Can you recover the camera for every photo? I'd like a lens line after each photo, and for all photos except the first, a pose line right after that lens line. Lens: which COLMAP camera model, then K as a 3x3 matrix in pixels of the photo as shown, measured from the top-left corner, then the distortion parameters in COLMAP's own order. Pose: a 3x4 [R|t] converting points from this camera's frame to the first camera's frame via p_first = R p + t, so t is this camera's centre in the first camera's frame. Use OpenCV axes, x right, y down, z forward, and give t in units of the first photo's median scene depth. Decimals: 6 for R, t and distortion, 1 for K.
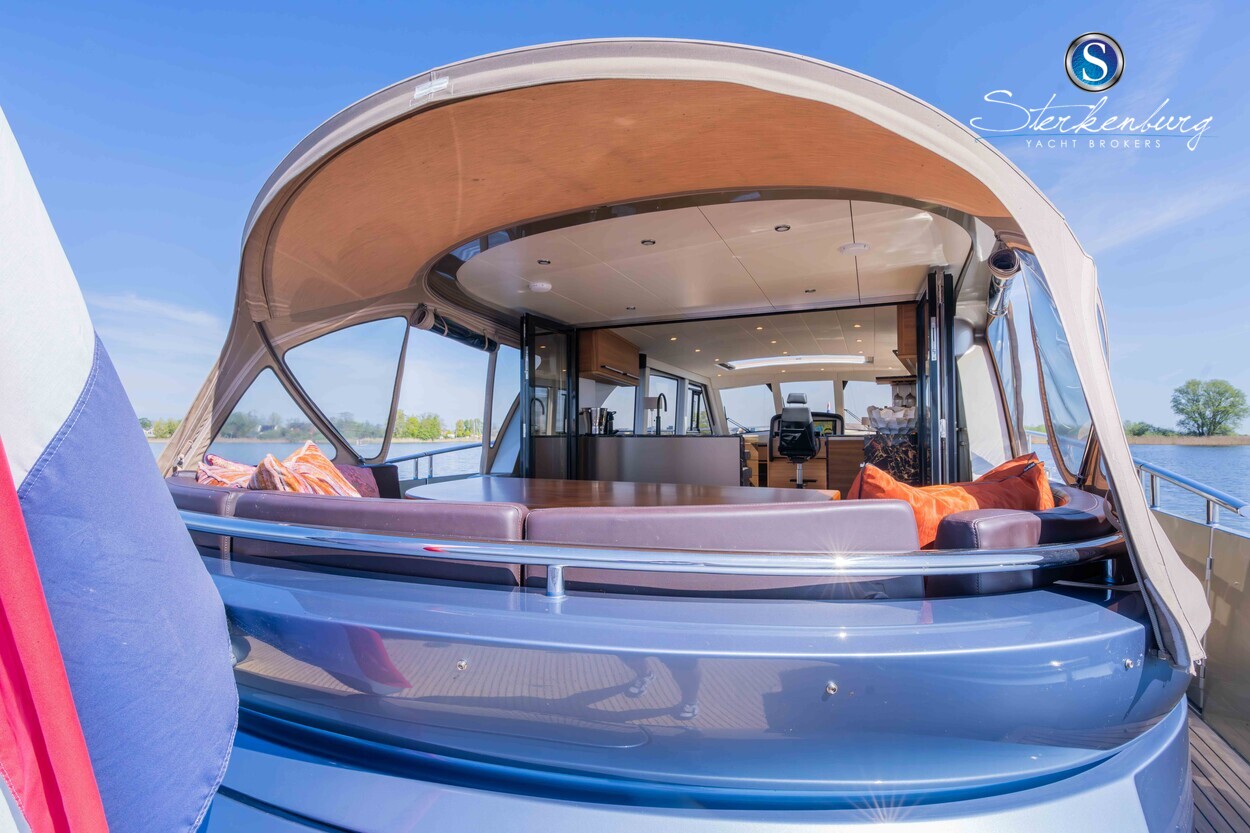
lens RADIAL K [[556.7, 0, 633.6], [0, 556.7, 415.5], [0, 0, 1]] dist [0.006623, 0.000241]
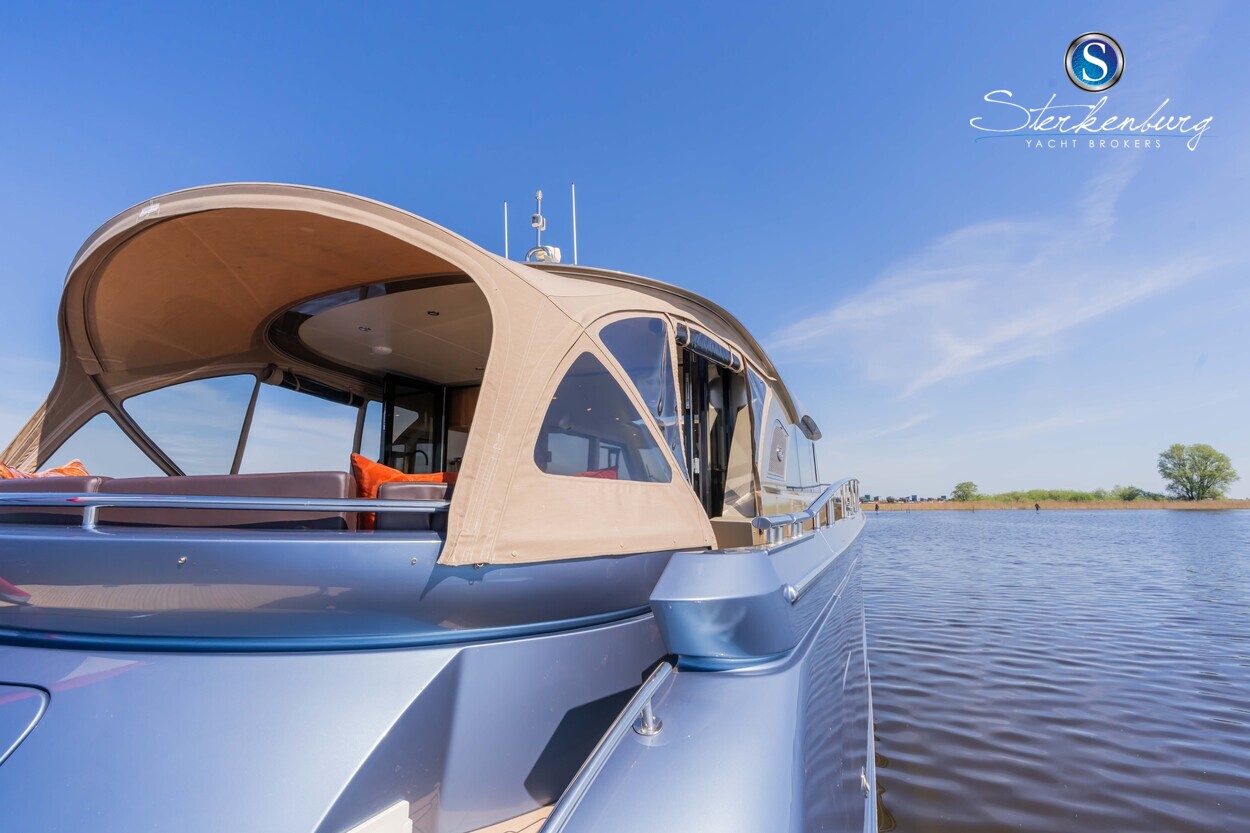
lens RADIAL K [[556.7, 0, 636.8], [0, 556.7, 421.3], [0, 0, 1]] dist [0.006623, 0.000241]
pose [[0.999856, -0.007372, 0.015268, 0.295766], [0.009052, 0.993543, -0.113093, 0.049975], [-0.014336, 0.113215, 0.993467, -0.142706]]
